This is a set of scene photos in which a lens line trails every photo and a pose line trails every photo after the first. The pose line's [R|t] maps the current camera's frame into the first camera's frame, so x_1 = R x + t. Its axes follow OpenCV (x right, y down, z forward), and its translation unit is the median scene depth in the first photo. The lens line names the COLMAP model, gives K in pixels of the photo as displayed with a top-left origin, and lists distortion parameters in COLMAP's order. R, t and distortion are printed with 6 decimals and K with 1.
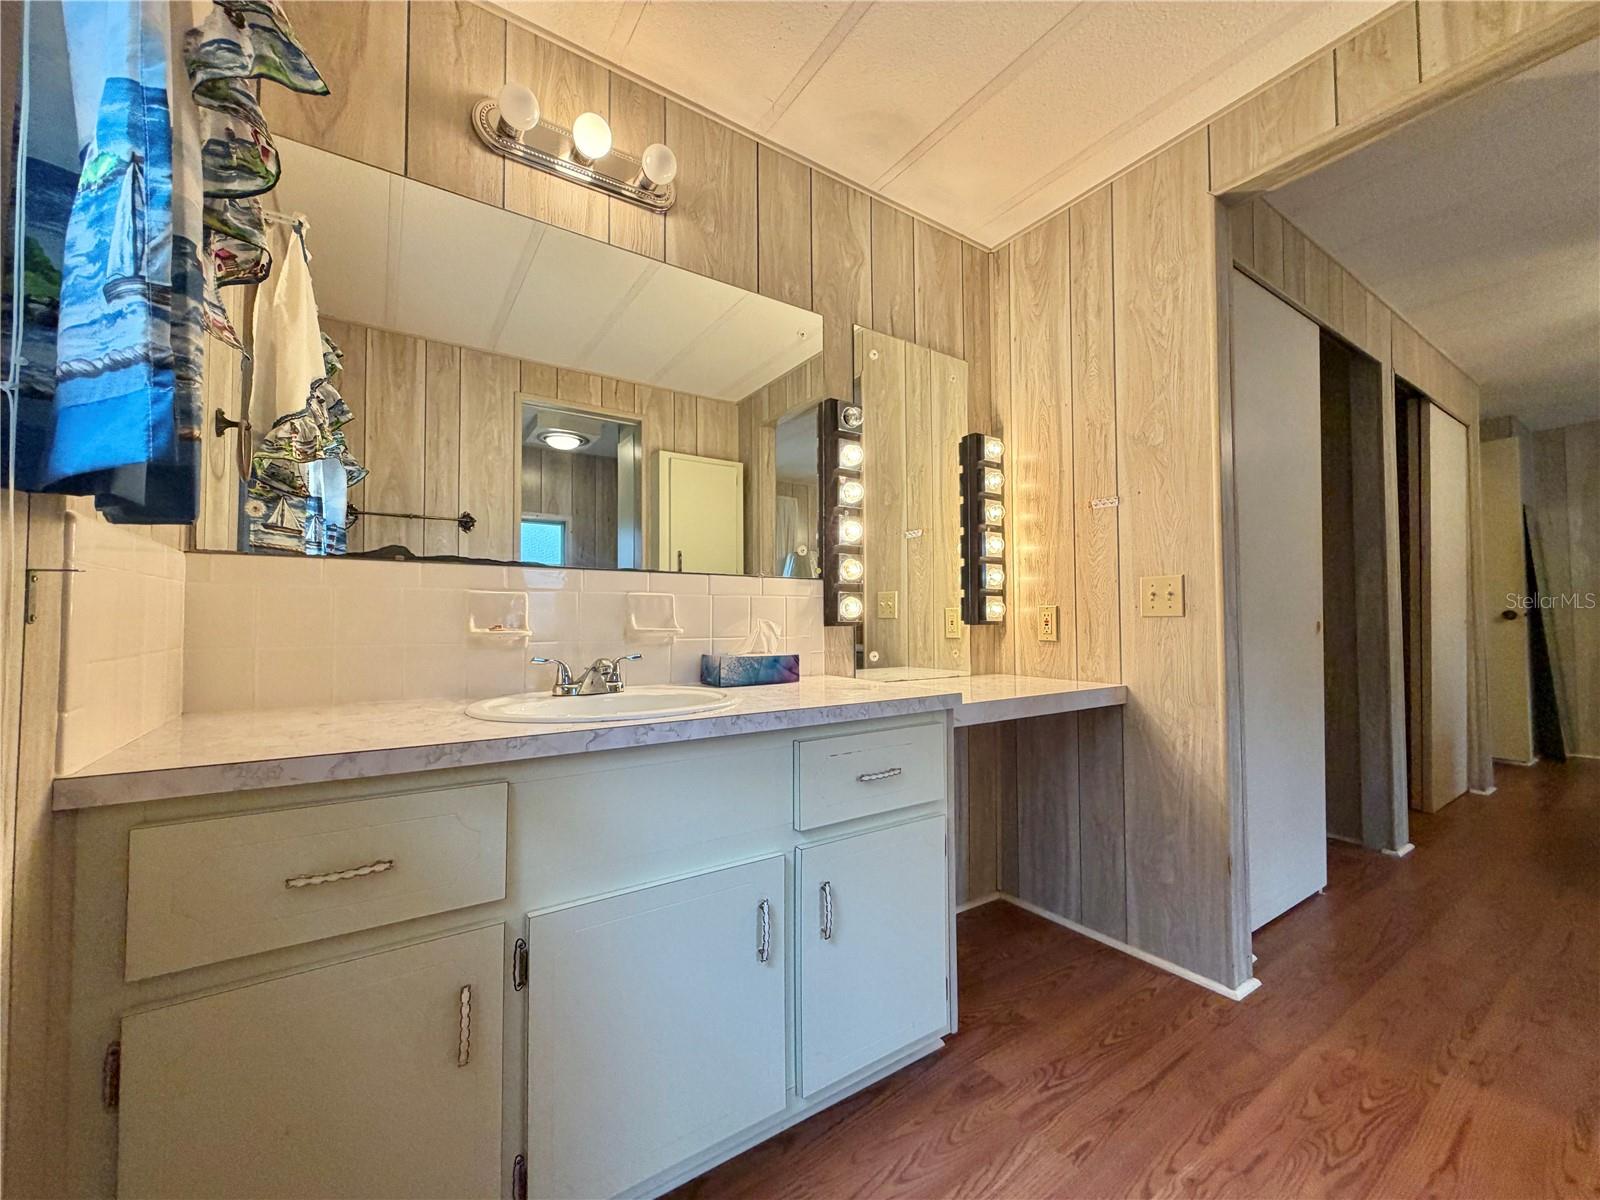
lens RADIAL K [[638.5, 0, 797.7], [0, 638.5, 601.3], [0, 0, 1]] dist [0.000265, -0.000065]
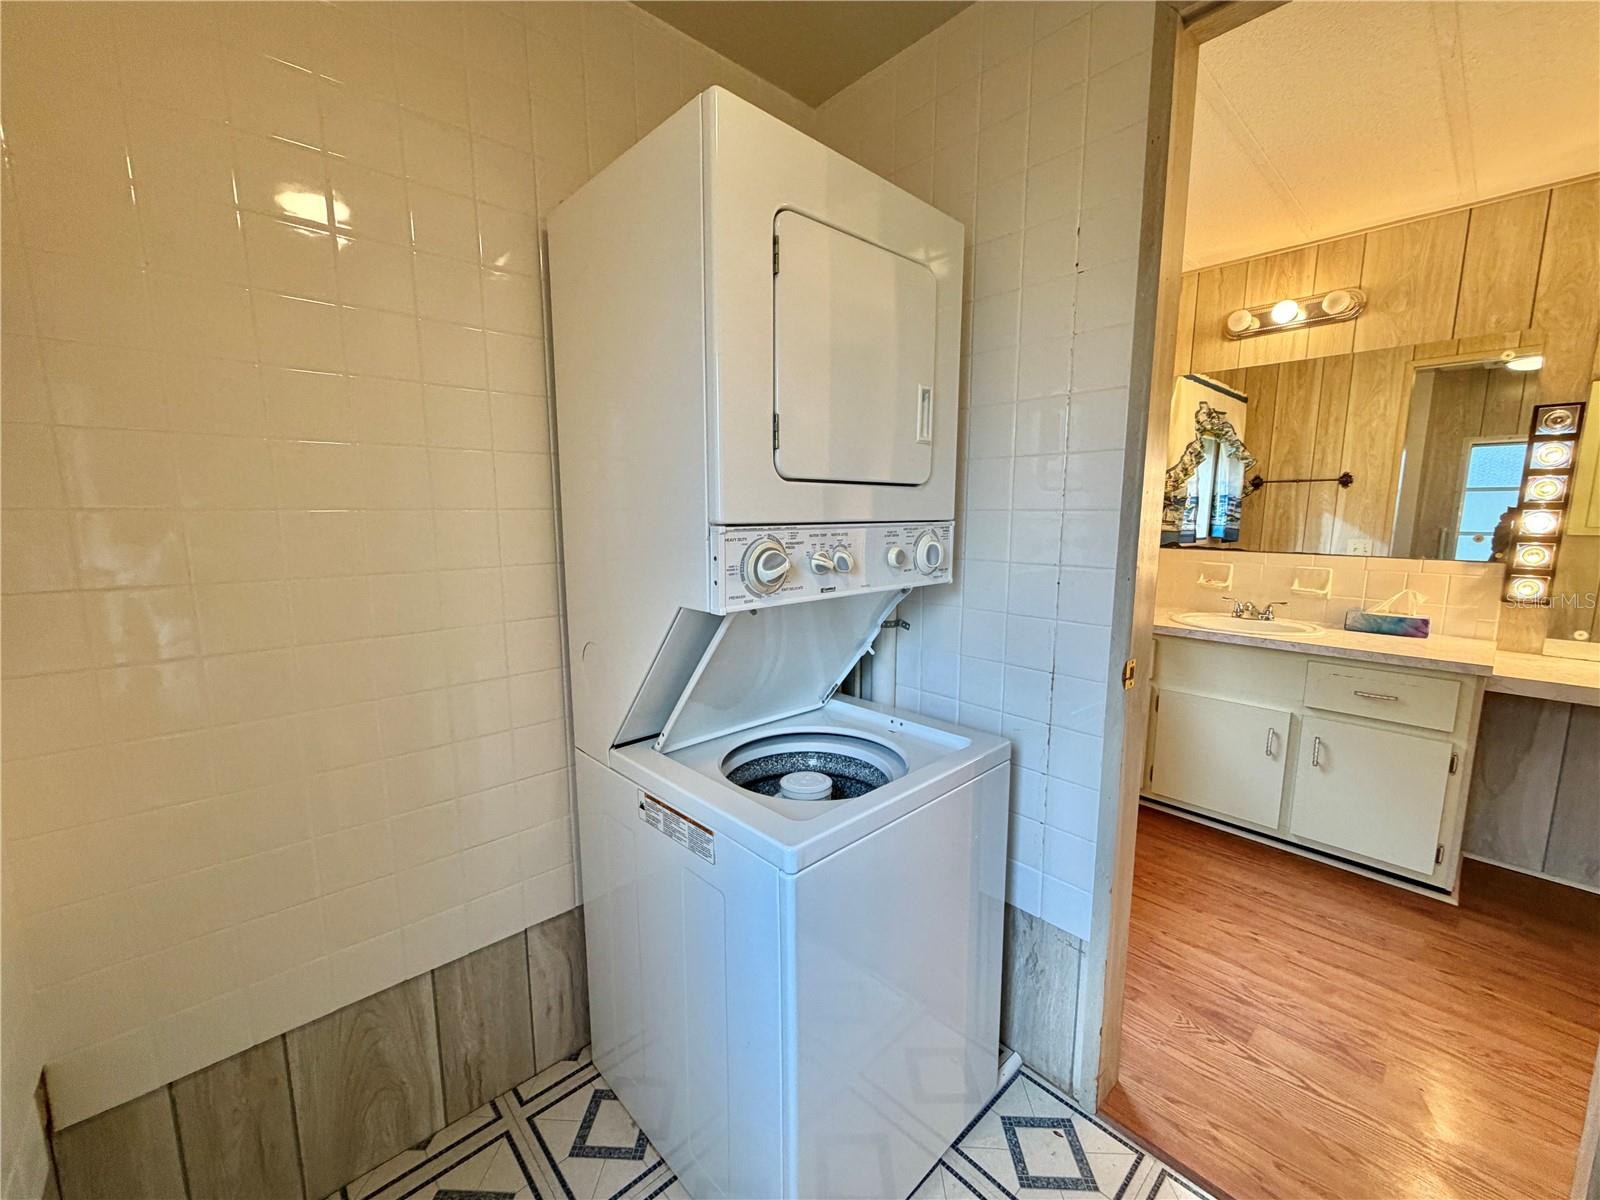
lens RADIAL K [[638.5, 0, 797.7], [0, 638.5, 601.3], [0, 0, 1]] dist [0.000265, -0.000065]
pose [[0.141710, 0.147266, -0.978893, 1.146630], [0.033373, 0.987599, 0.153408, -0.211341], [0.989345, -0.054408, 0.135038, -0.535455]]
